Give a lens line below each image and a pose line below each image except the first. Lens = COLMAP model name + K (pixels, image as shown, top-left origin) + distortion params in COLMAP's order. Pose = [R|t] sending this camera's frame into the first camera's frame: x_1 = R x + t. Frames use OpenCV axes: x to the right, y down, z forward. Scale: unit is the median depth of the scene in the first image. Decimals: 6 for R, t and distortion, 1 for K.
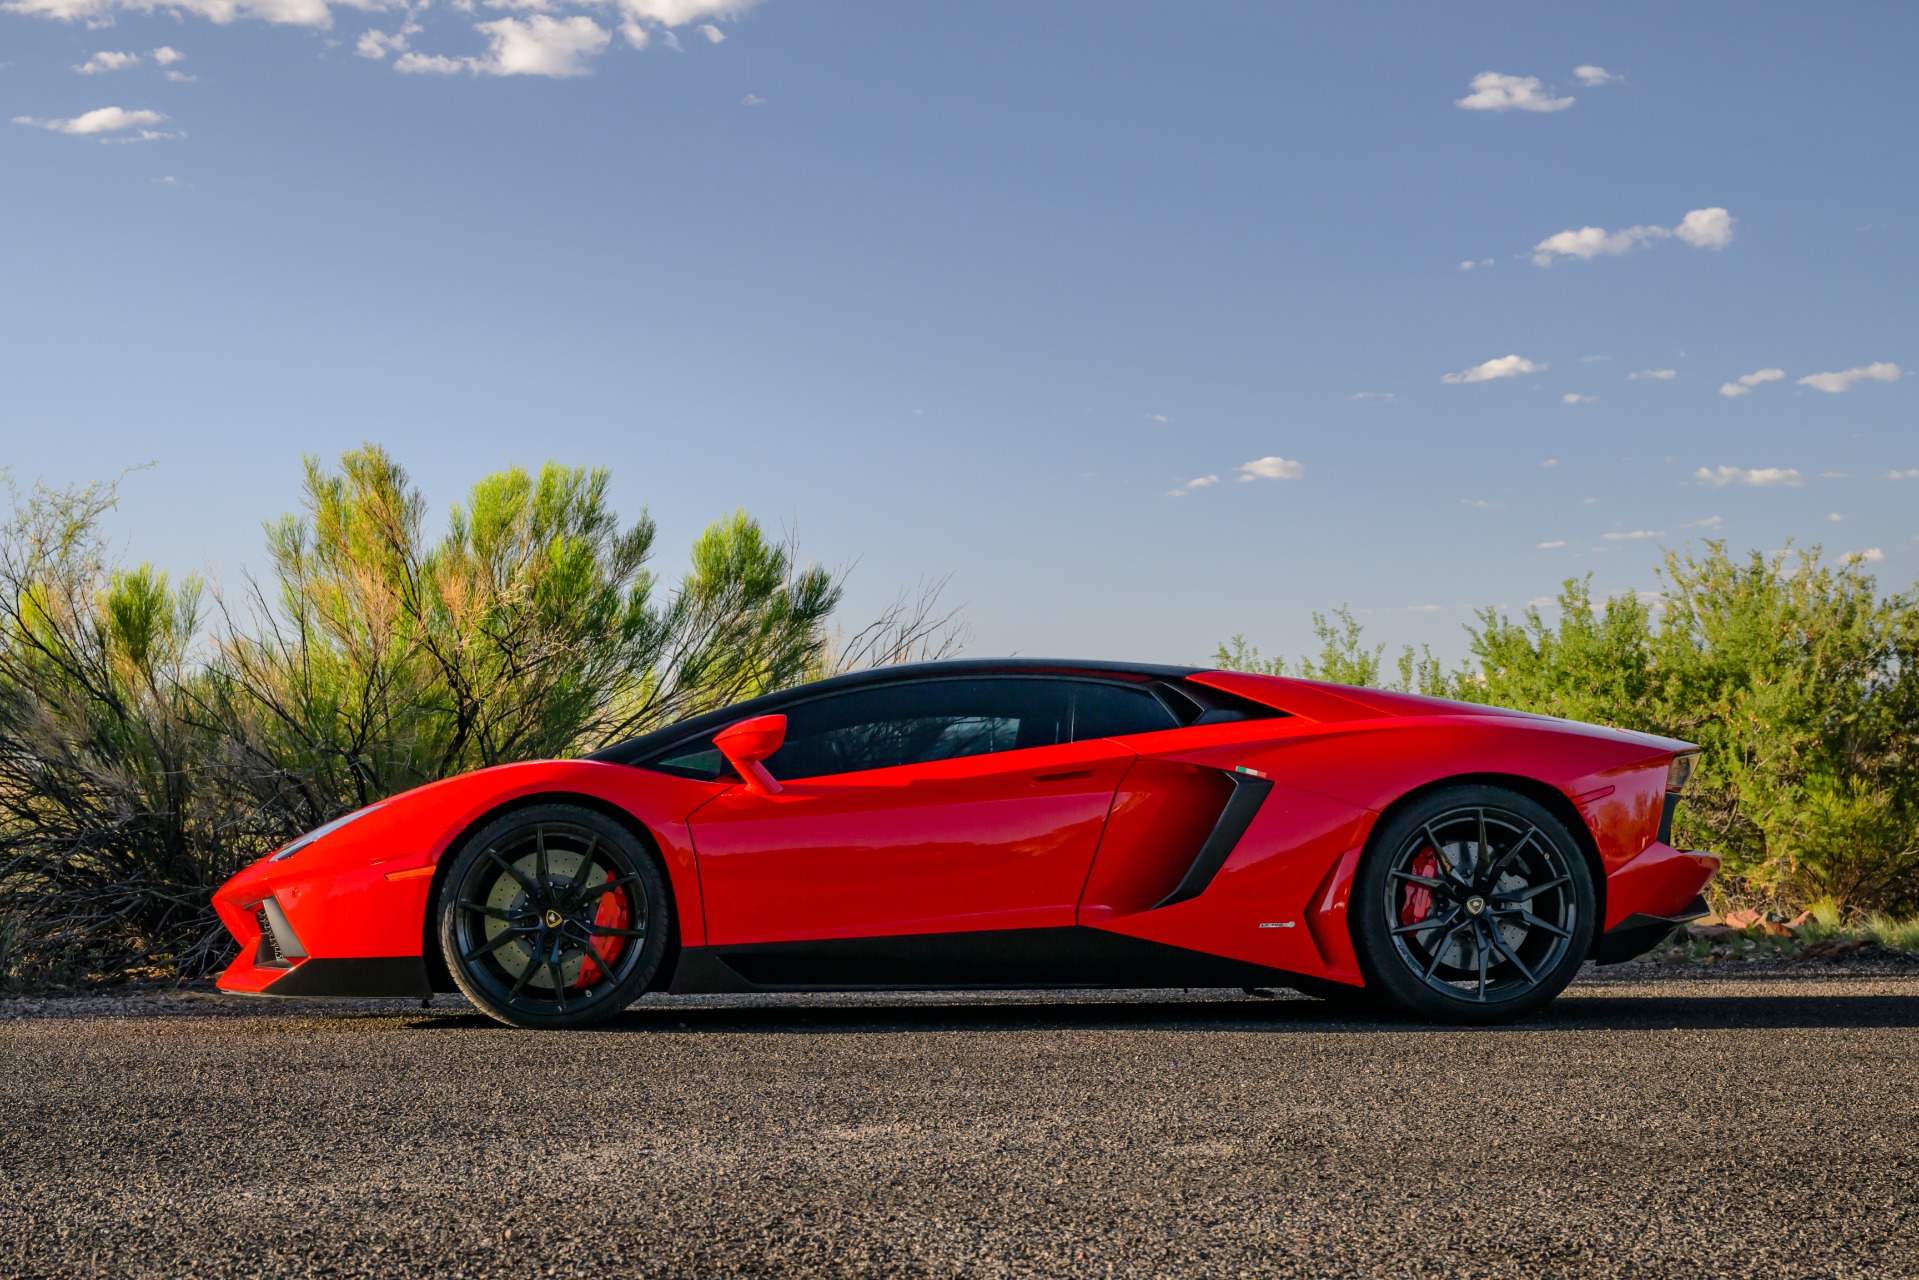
lens RADIAL K [[2863.1, 0, 963.7], [0, 2863.1, 664.4], [0, 0, 1]] dist [0.006774, 0.017868]
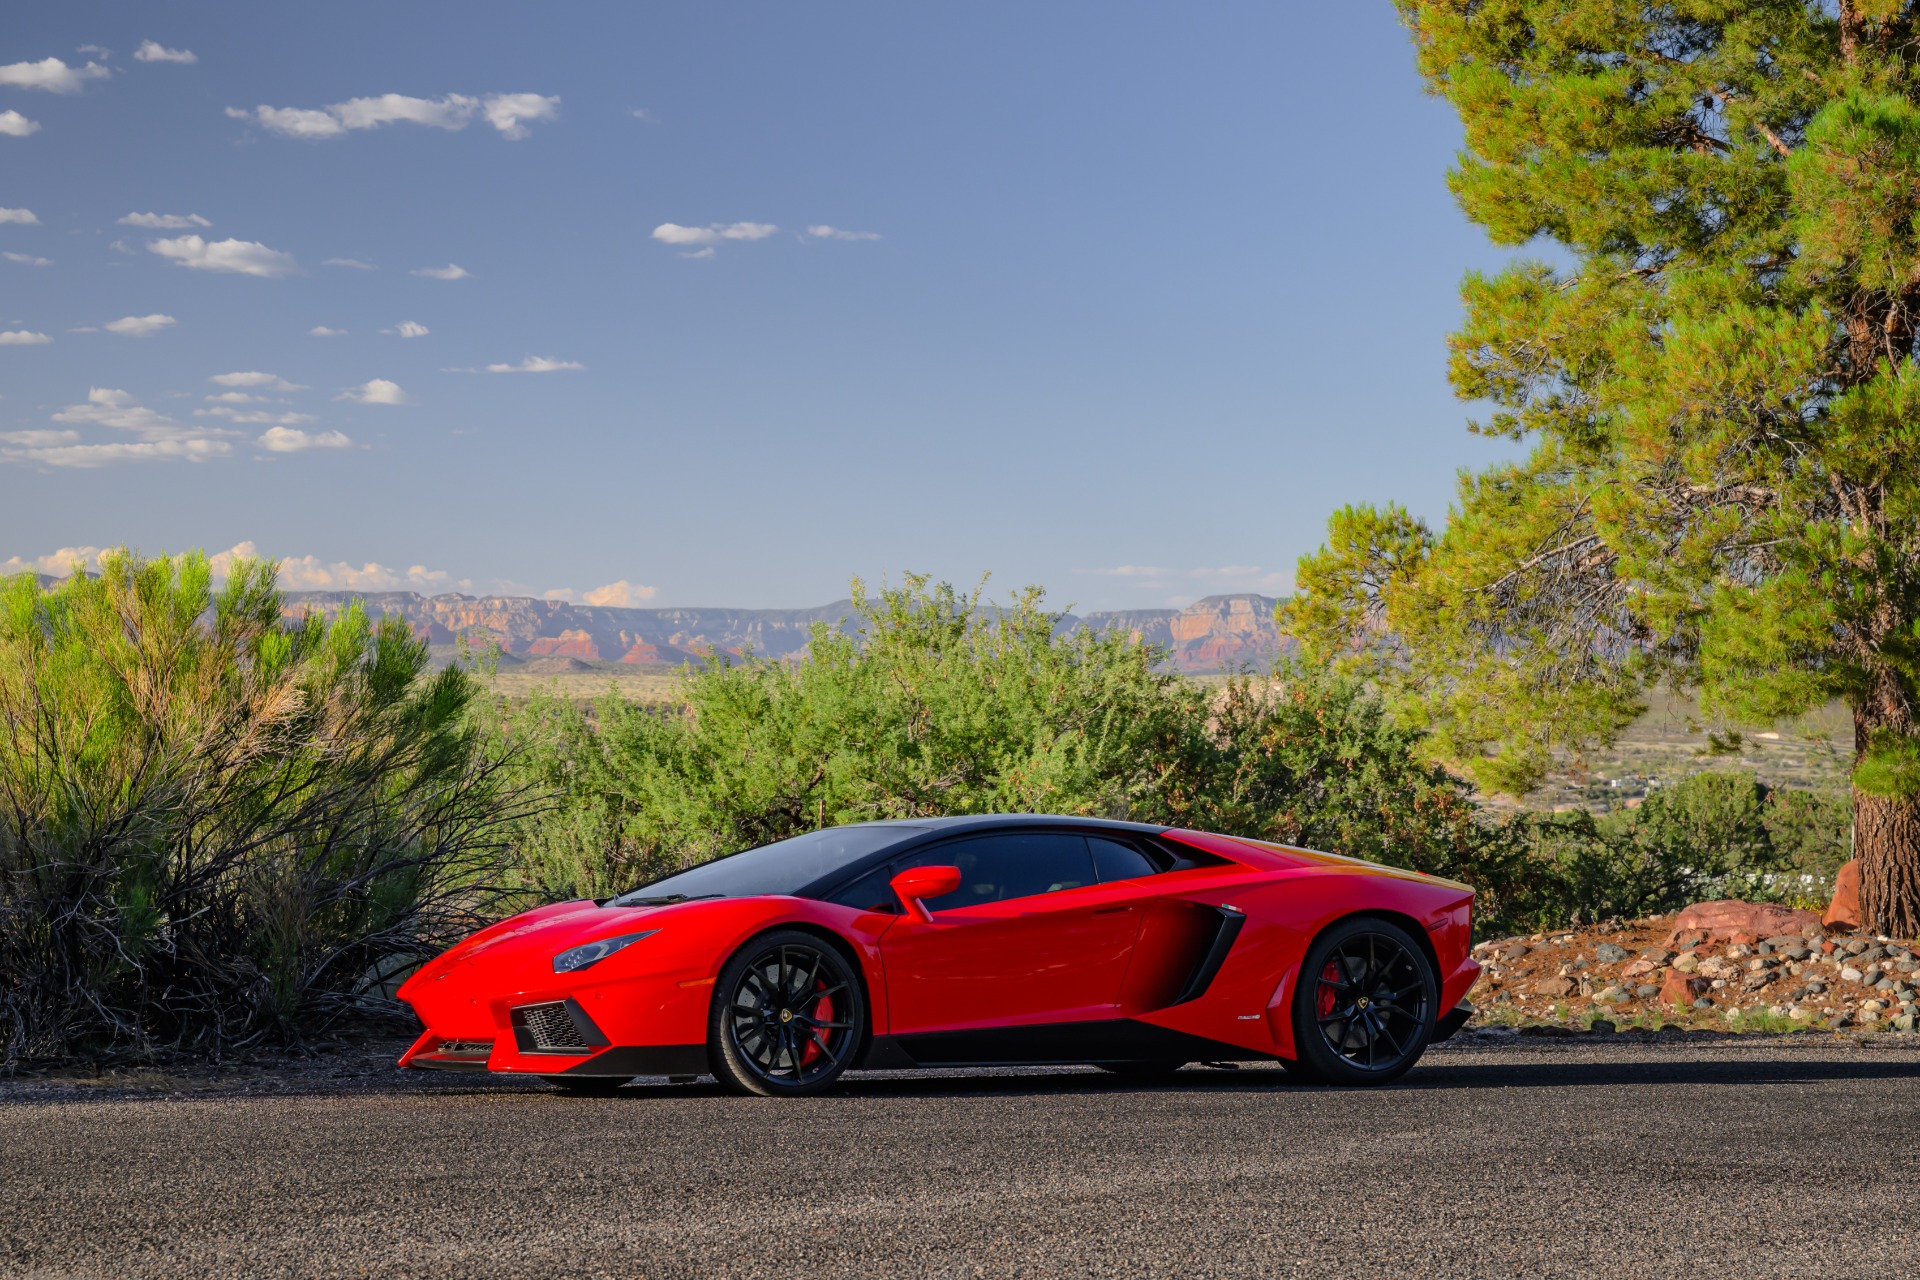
lens RADIAL K [[4493.9, 0, 960.0], [0, 4493.9, 640.0], [0, 0, 1]] dist [-0.024023, -0.598613]
pose [[0.906633, 0.029088, 0.420917, -0.948870], [-0.037250, 0.999243, 0.011181, -0.112626], [-0.420273, -0.025816, 0.907030, -0.931291]]
